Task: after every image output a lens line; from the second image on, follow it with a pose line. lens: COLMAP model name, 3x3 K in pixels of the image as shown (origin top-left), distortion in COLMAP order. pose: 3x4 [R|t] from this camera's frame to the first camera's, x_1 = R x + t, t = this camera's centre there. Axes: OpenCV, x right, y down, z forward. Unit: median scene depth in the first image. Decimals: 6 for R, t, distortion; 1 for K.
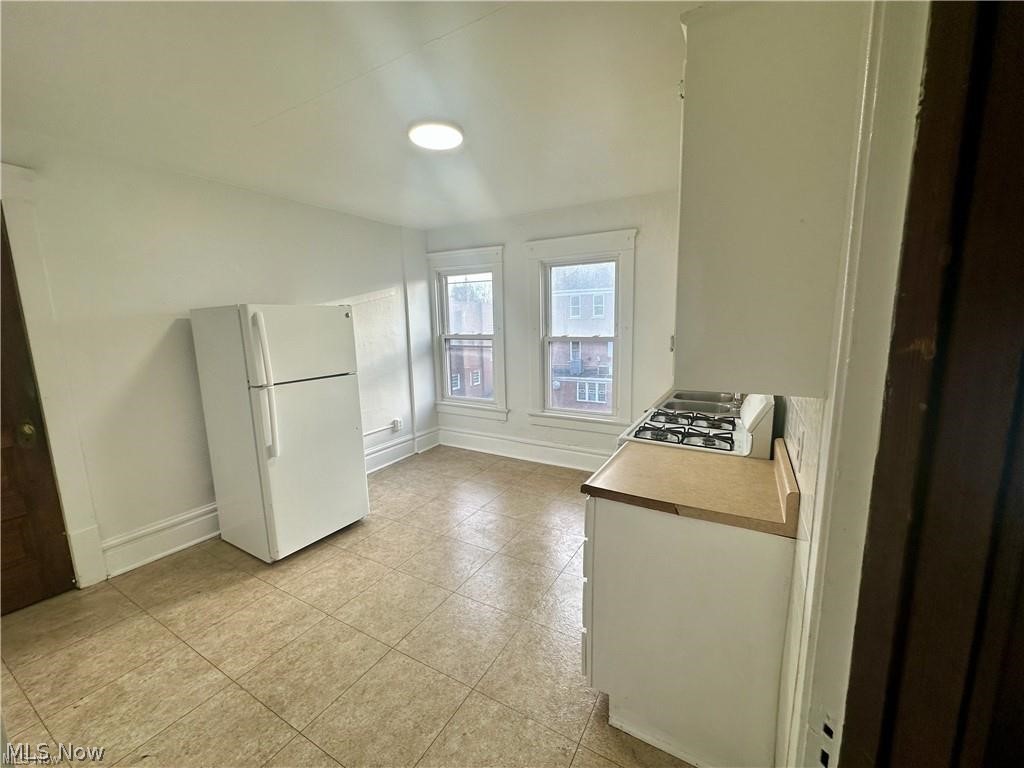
lens RADIAL K [[407.1, 0, 512.9], [0, 407.1, 385.0], [0, 0, 1]] dist [-0.001593, 0.000273]
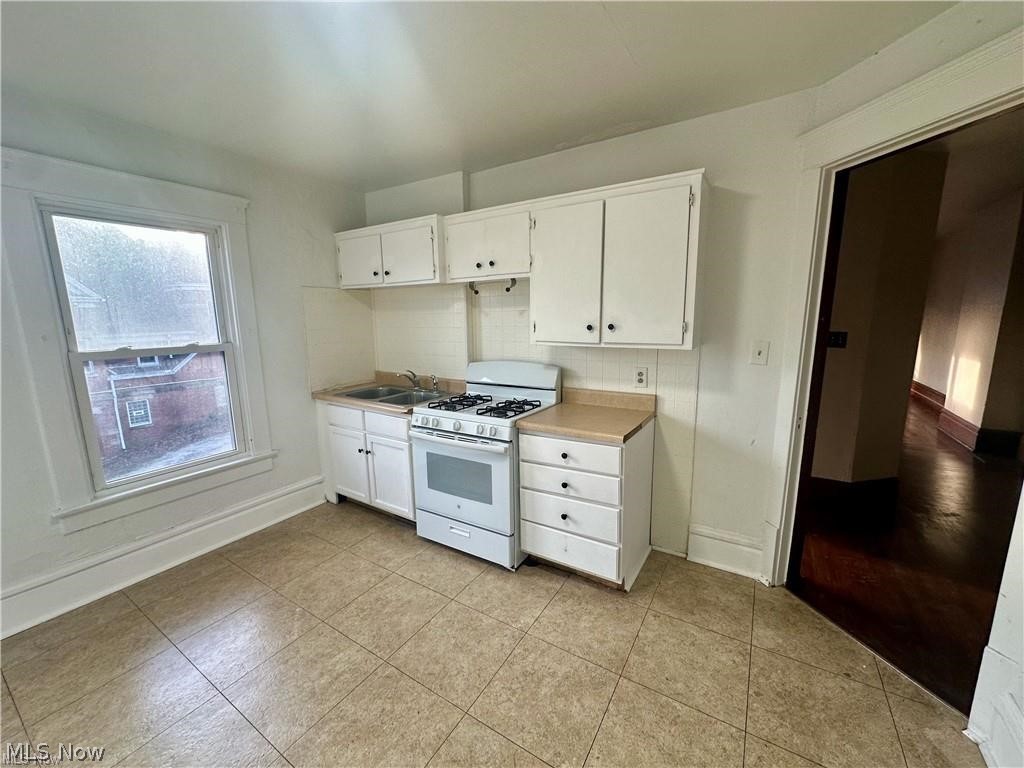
lens RADIAL K [[407.1, 0, 513.9], [0, 407.1, 384.1], [0, 0, 1]] dist [-0.001593, 0.000273]
pose [[0.038480, -0.152767, 0.987513, -0.744944], [0.163566, 0.975878, 0.144594, -0.119025], [-0.985782, 0.155960, 0.062540, 0.803185]]
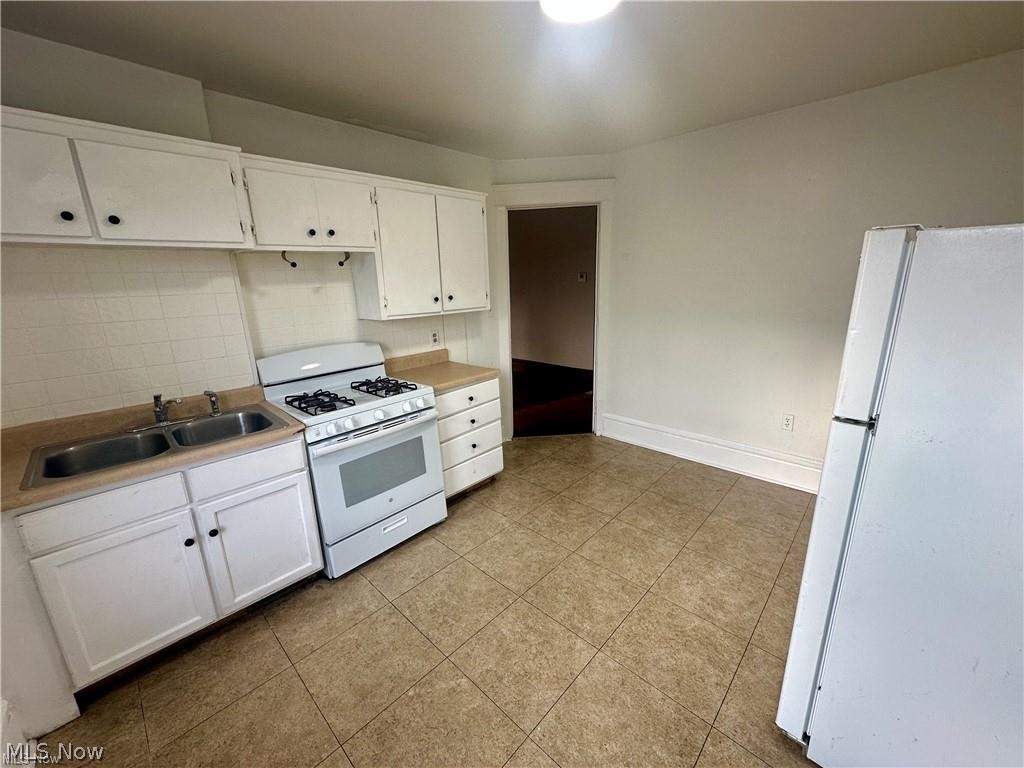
lens RADIAL K [[407.1, 0, 511.9], [0, 407.1, 384.0], [0, 0, 1]] dist [-0.001593, 0.000273]
pose [[-0.970016, -0.011283, 0.242779, -0.243439], [0.084657, 0.920678, 0.381032, -0.295190], [-0.227820, 0.390160, -0.892117, 1.817202]]
